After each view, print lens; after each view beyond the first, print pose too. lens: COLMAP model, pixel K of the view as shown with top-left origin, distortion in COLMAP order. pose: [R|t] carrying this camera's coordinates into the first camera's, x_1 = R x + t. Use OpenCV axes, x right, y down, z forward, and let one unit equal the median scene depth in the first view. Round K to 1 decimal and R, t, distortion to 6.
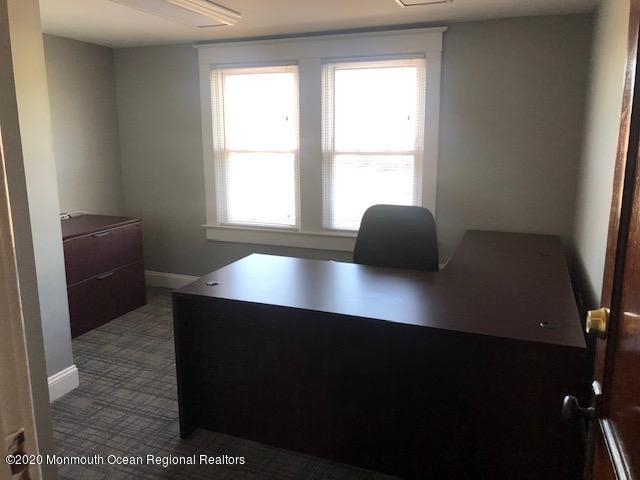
lens RADIAL K [[526.7, 0, 320.7], [0, 526.7, 241.8], [0, 0, 1]] dist [0.070819, -0.004599]
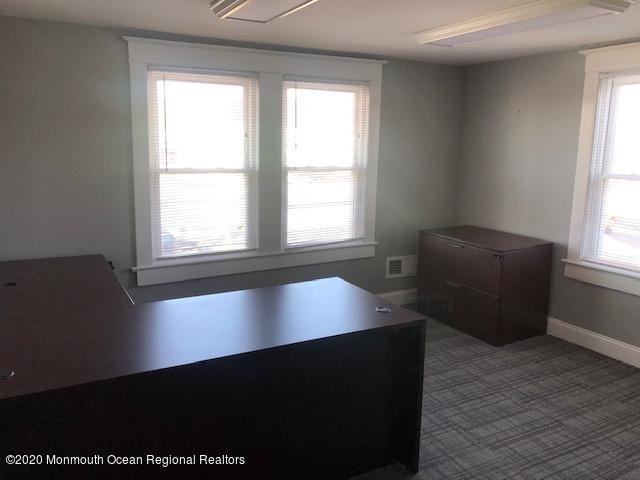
lens RADIAL K [[526.7, 0, 322.9], [0, 526.7, 239.2], [0, 0, 1]] dist [0.070819, -0.004599]
pose [[0.661143, -0.123012, 0.740106, -0.685823], [0.149049, 0.988340, 0.031125, -0.065776], [-0.735305, 0.089734, 0.671769, 0.317978]]
